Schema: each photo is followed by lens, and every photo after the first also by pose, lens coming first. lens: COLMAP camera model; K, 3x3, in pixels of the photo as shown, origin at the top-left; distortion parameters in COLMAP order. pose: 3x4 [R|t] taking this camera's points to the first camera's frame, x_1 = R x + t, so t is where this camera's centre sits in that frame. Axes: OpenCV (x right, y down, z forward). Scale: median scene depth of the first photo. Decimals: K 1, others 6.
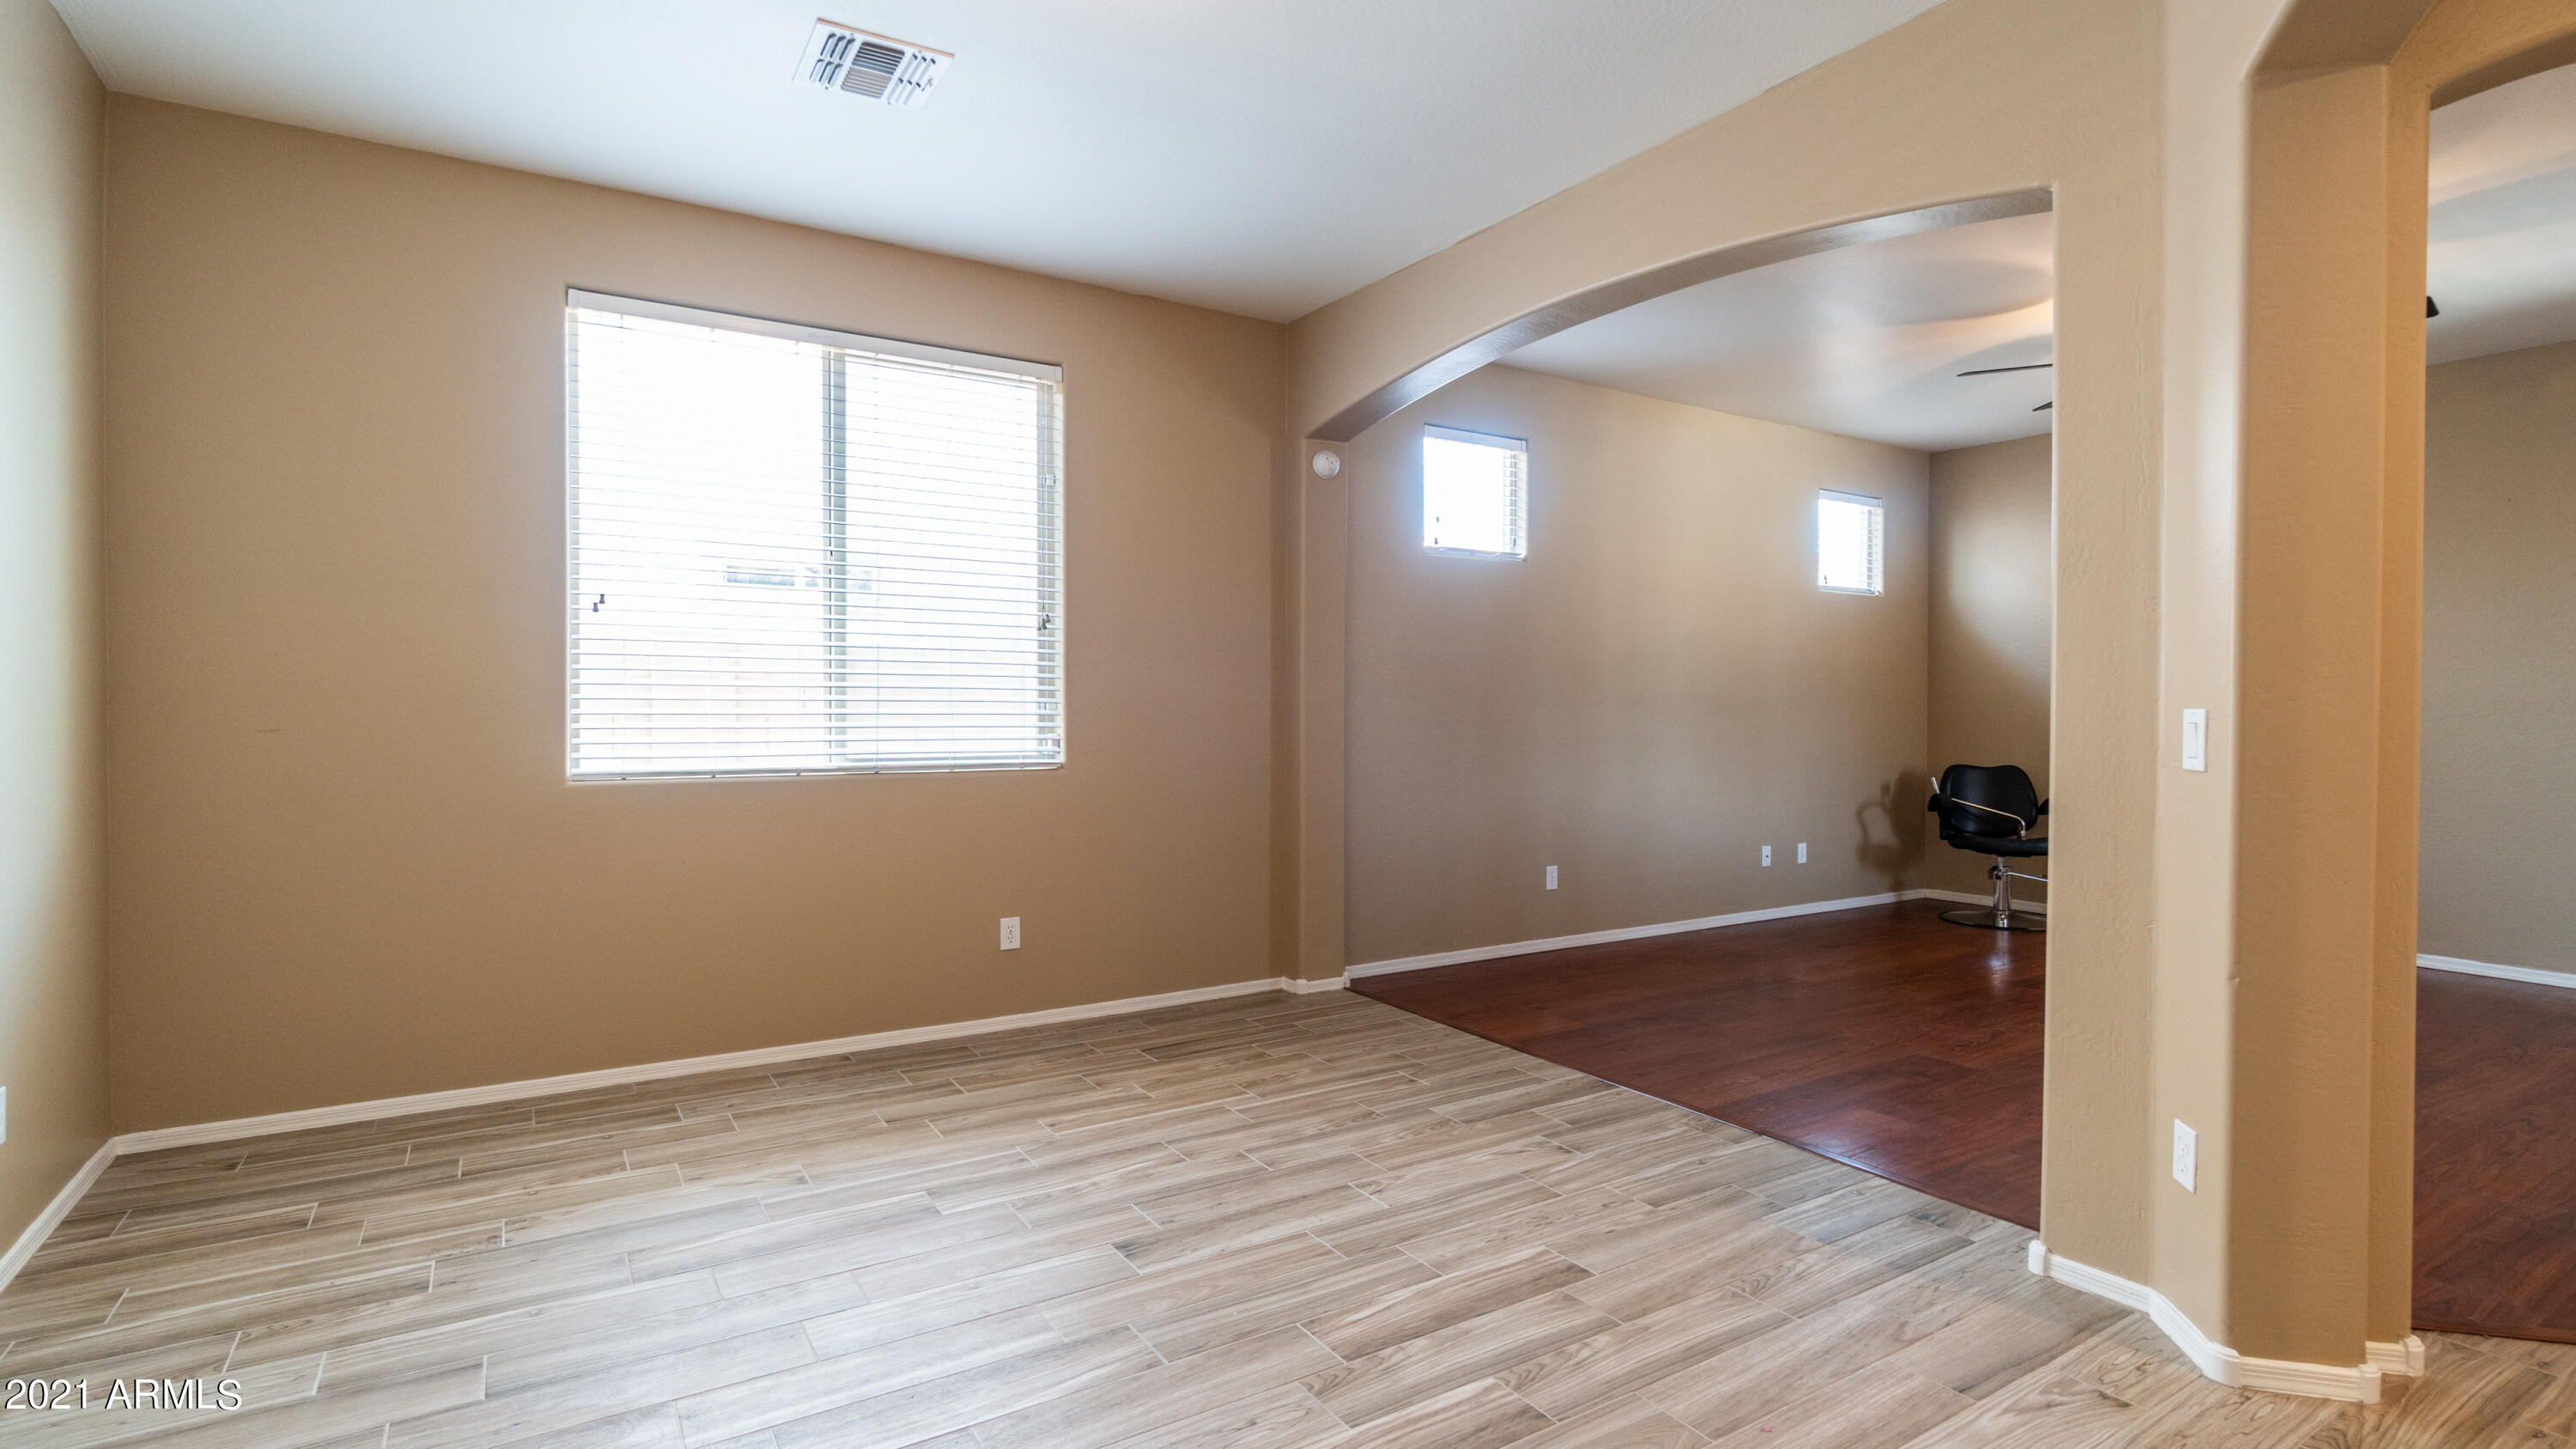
lens RADIAL K [[1158.8, 0, 1266.0], [0, 1158.8, 722.0], [0, 0, 1]] dist [-0.003489, -0.001411]
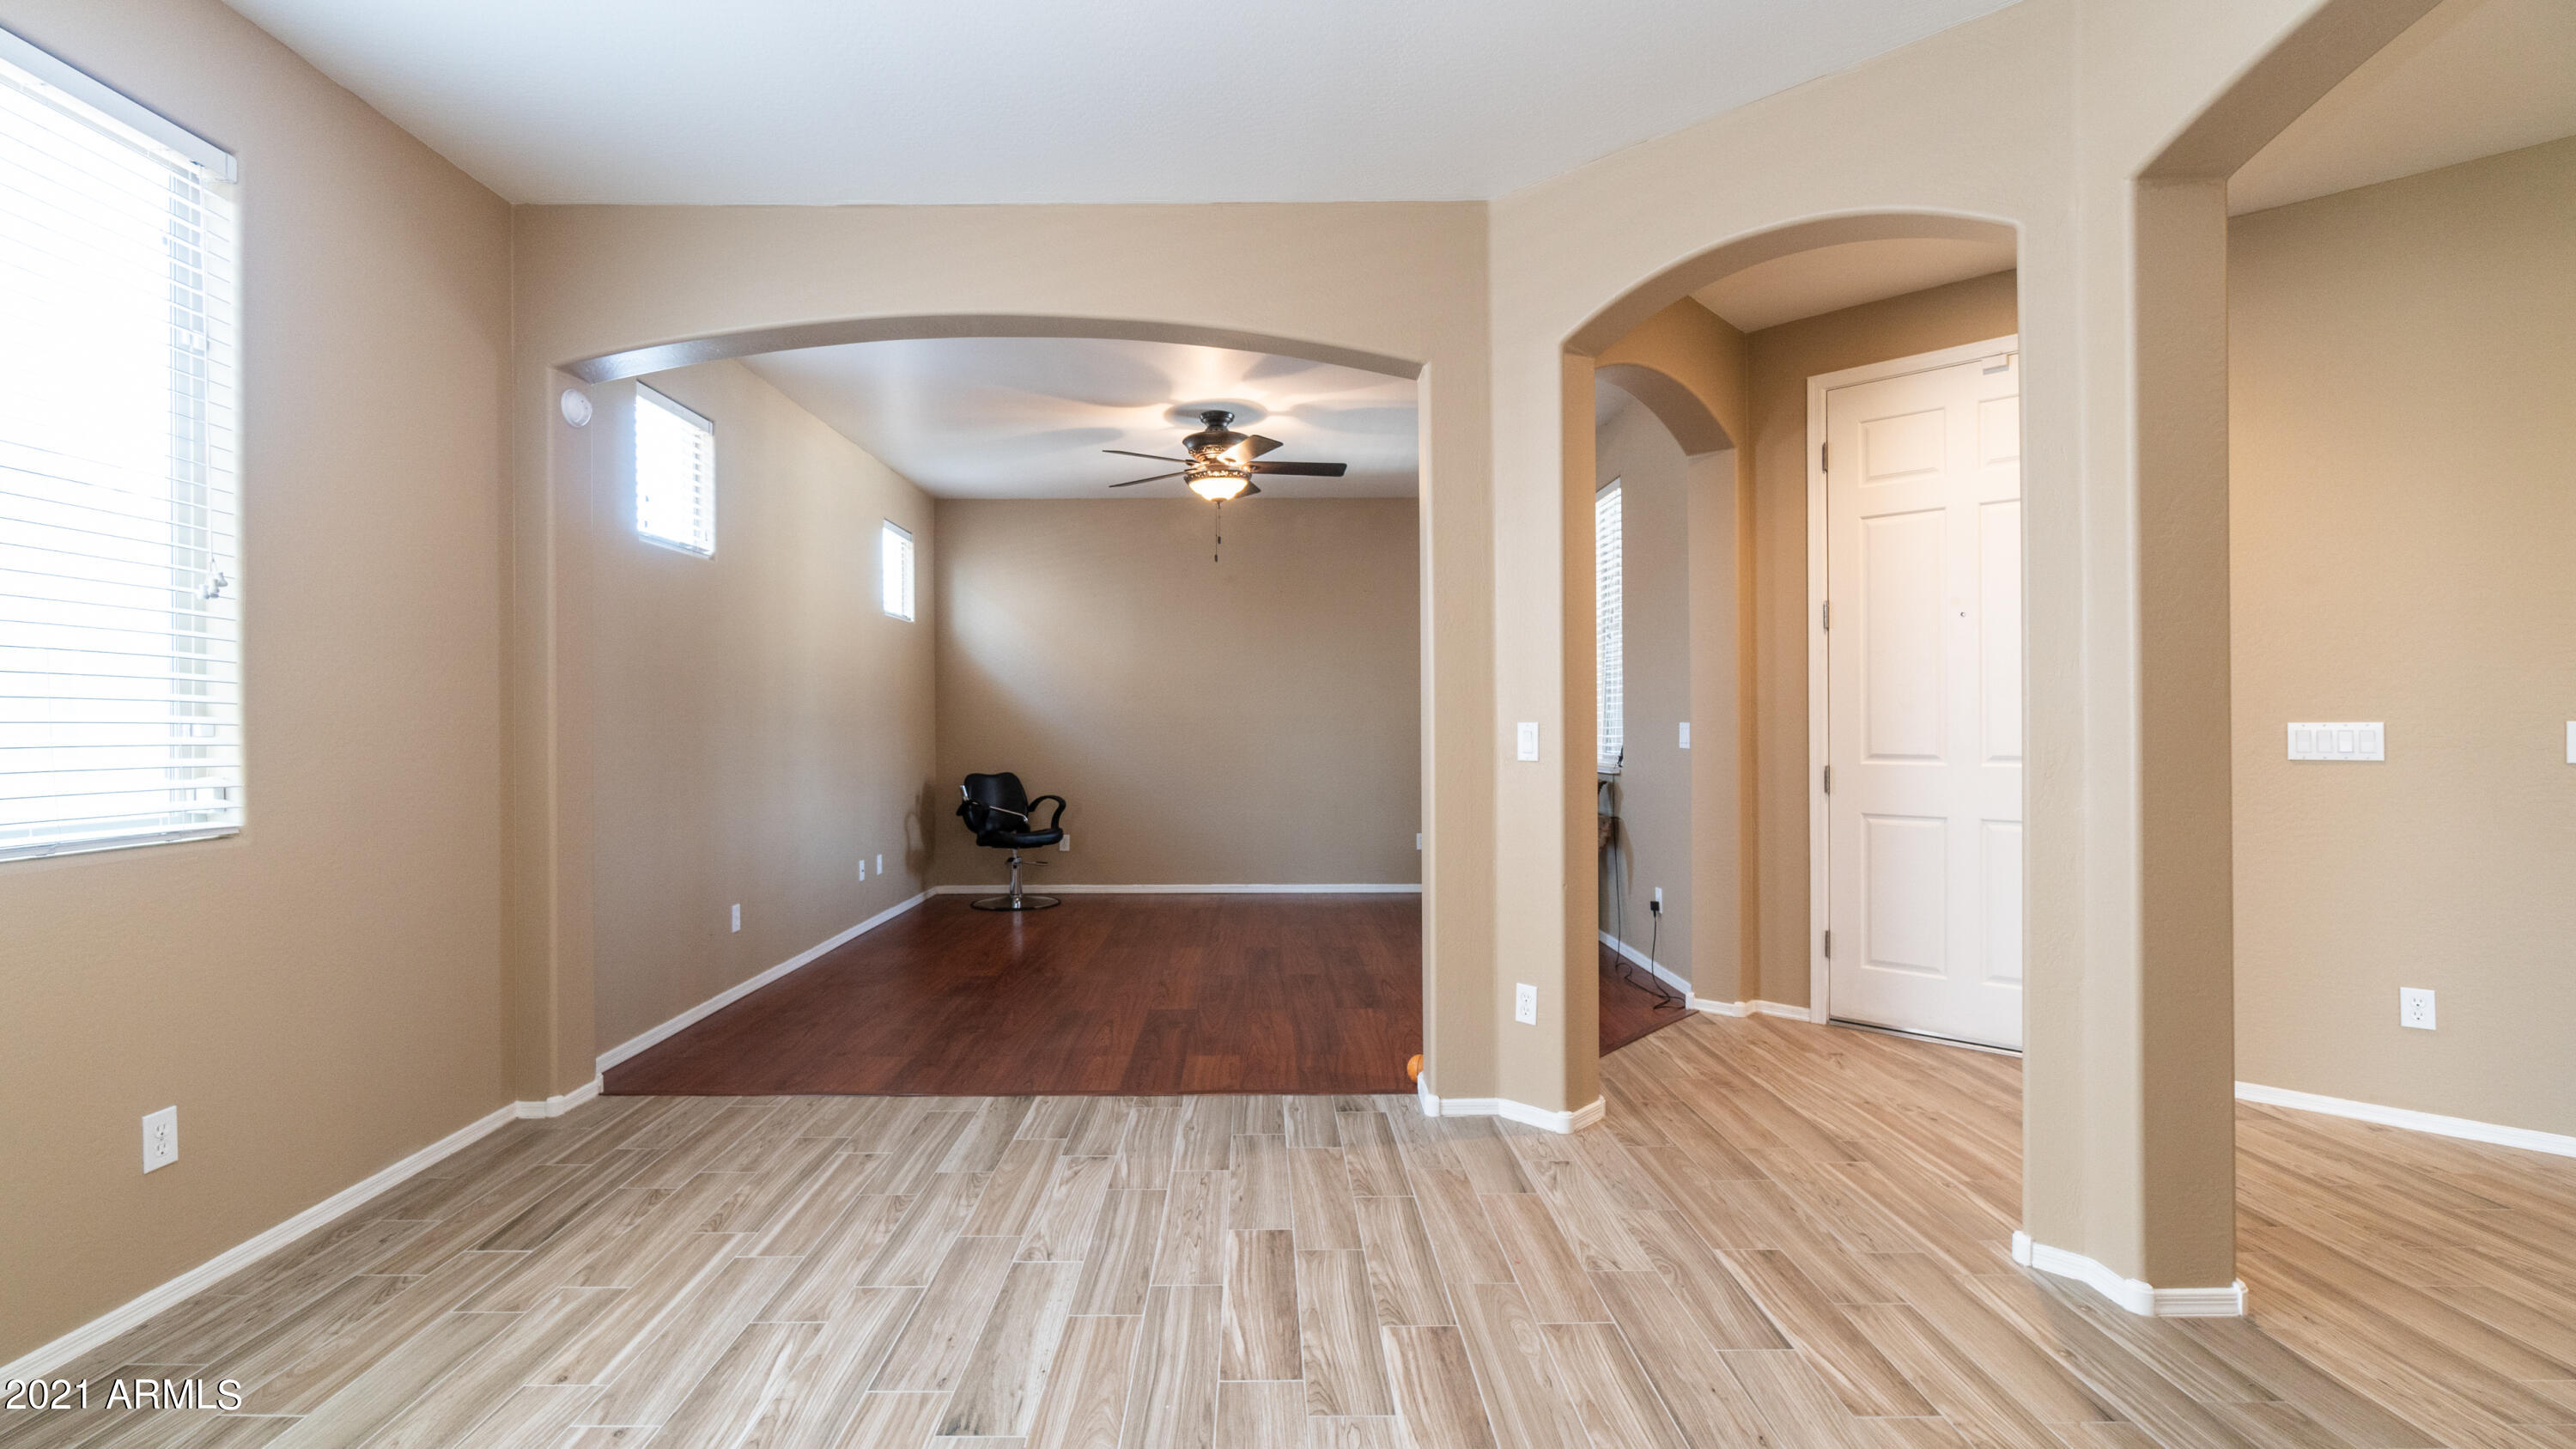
lens RADIAL K [[1158.8, 0, 1276.2], [0, 1158.8, 720.6], [0, 0, 1]] dist [-0.003489, -0.001411]
pose [[0.527739, -0.003949, 0.849398, -0.442500], [0.018314, 0.999810, -0.006731, -0.005428], [-0.849209, 0.019108, 0.527710, 0.270195]]
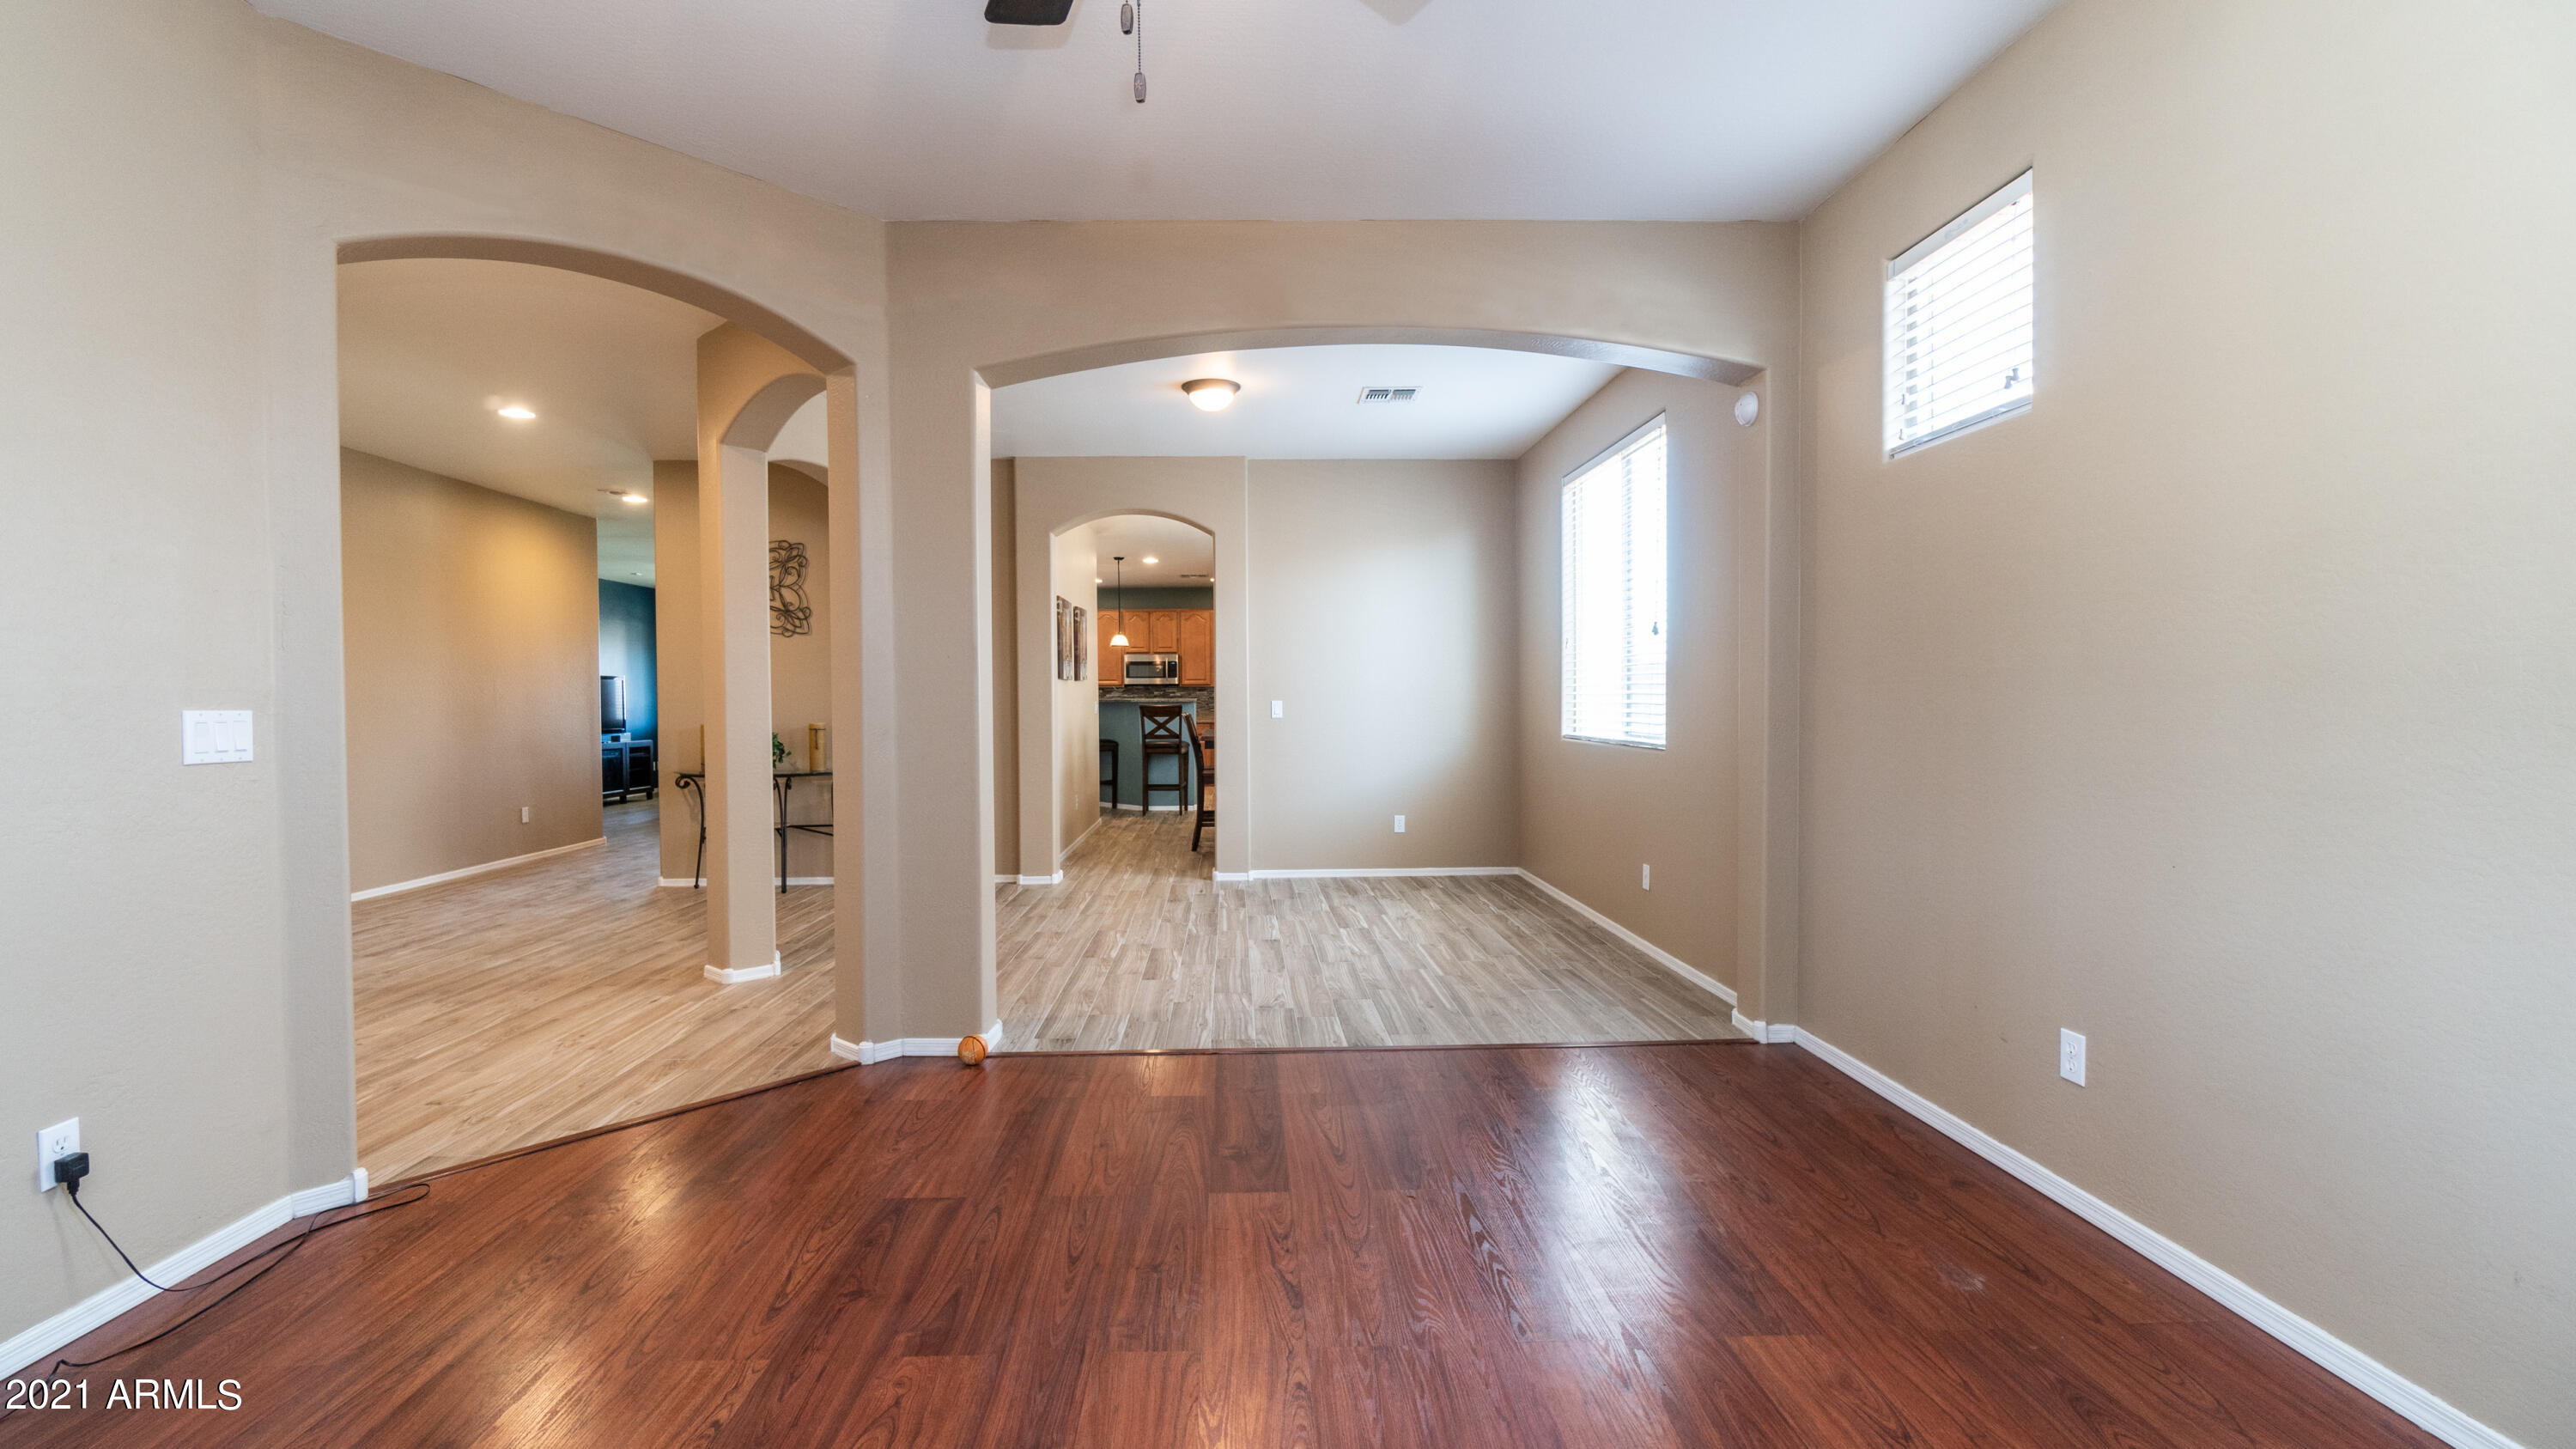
lens RADIAL K [[1158.8, 0, 1270.5], [0, 1158.8, 732.5], [0, 0, 1]] dist [-0.003489, -0.001411]
pose [[-0.517288, 0.020870, -0.855557, 1.254479], [-0.008304, 0.999533, 0.029403, -0.012575], [0.855771, 0.022314, -0.516873, 1.472772]]
